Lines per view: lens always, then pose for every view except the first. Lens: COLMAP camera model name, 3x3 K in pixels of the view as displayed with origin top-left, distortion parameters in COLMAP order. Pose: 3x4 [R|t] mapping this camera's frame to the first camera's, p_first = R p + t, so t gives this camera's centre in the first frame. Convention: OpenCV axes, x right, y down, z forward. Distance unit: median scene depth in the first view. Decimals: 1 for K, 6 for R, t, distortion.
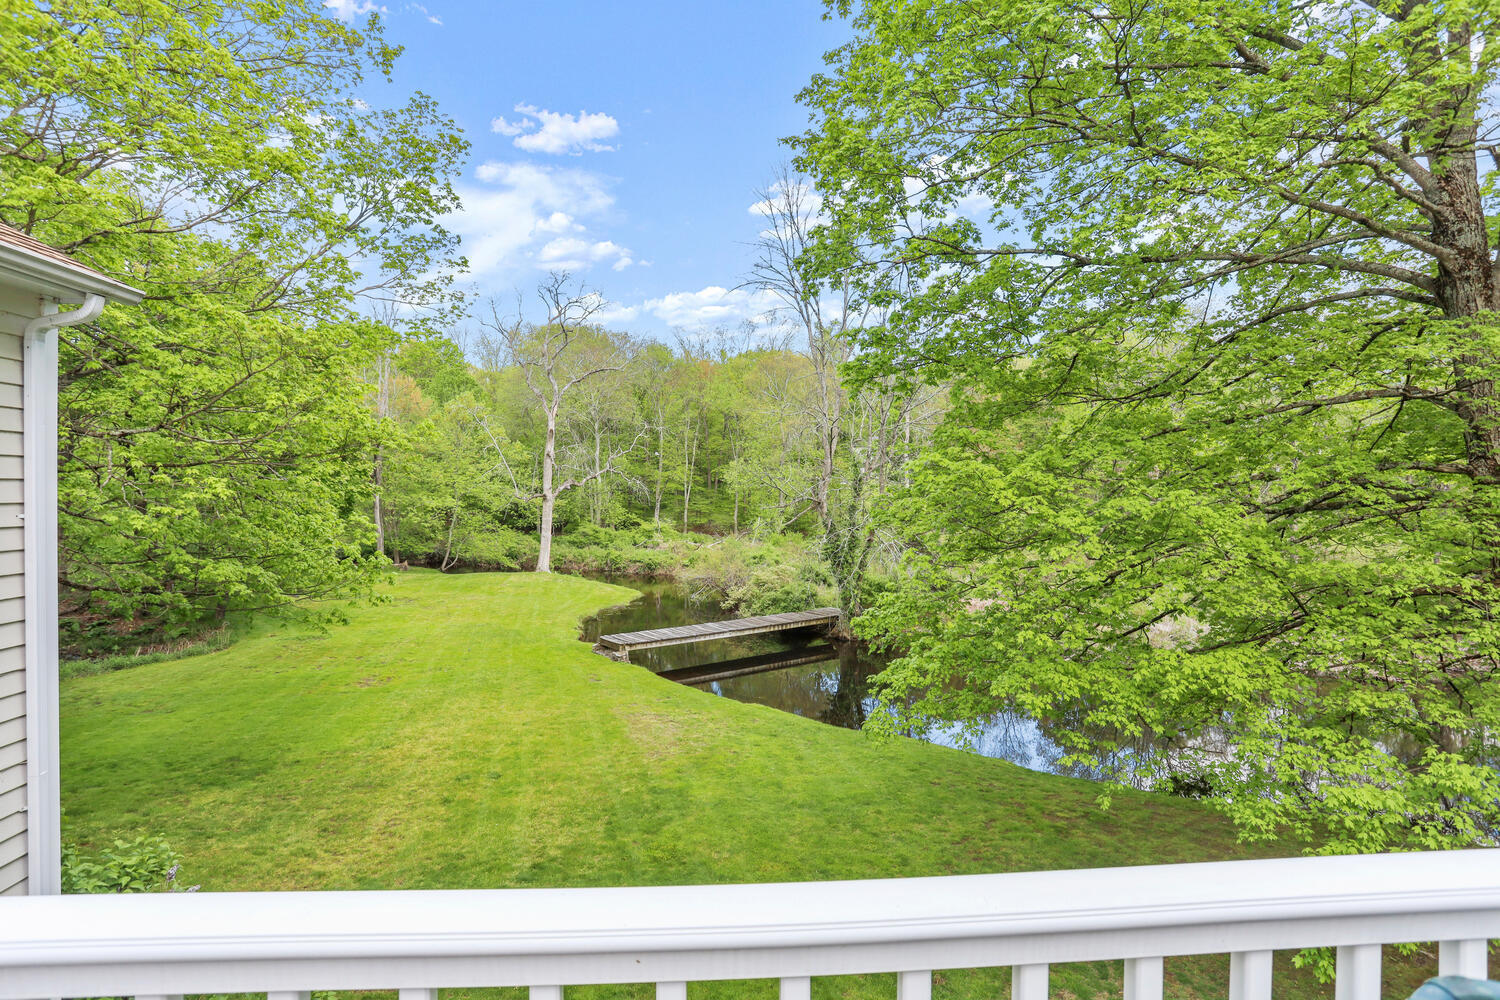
lens RADIAL K [[737.3, 0, 750.0], [0, 737.3, 500.0], [0, 0, 1]] dist [-0.071597, 0.031361]
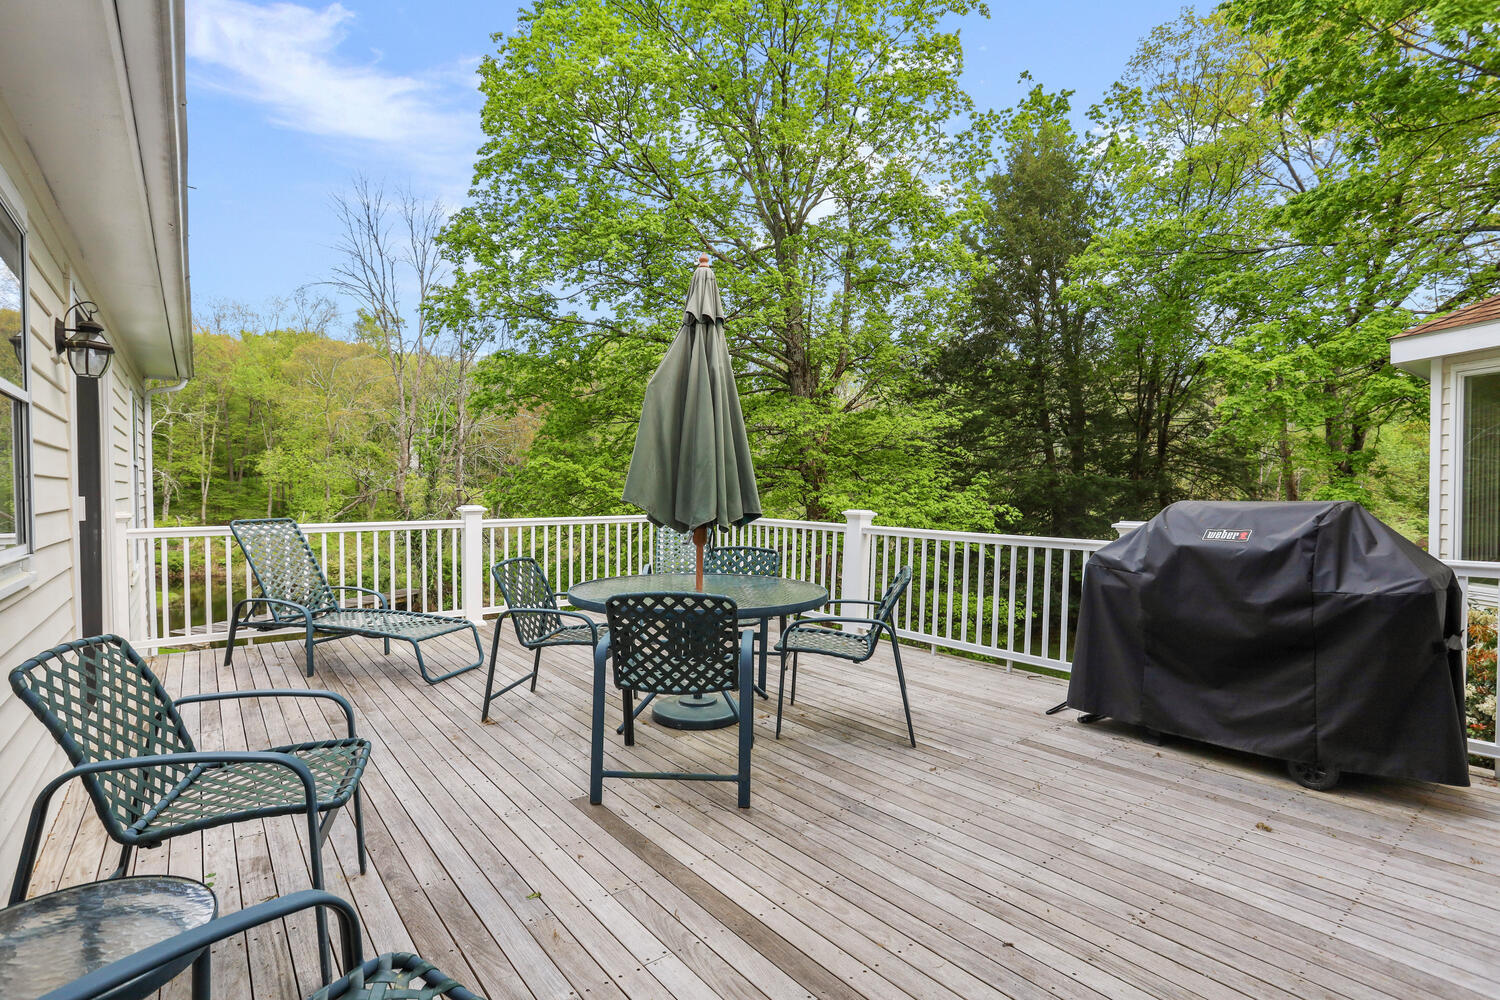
lens RADIAL K [[737.3, 0, 750.0], [0, 737.3, 500.0], [0, 0, 1]] dist [-0.071597, 0.031361]
pose [[0.821105, -0.012875, 0.570631, -0.207363], [0.007460, 0.999902, 0.011826, 0.012694], [-0.570728, -0.005454, 0.821121, -0.427891]]
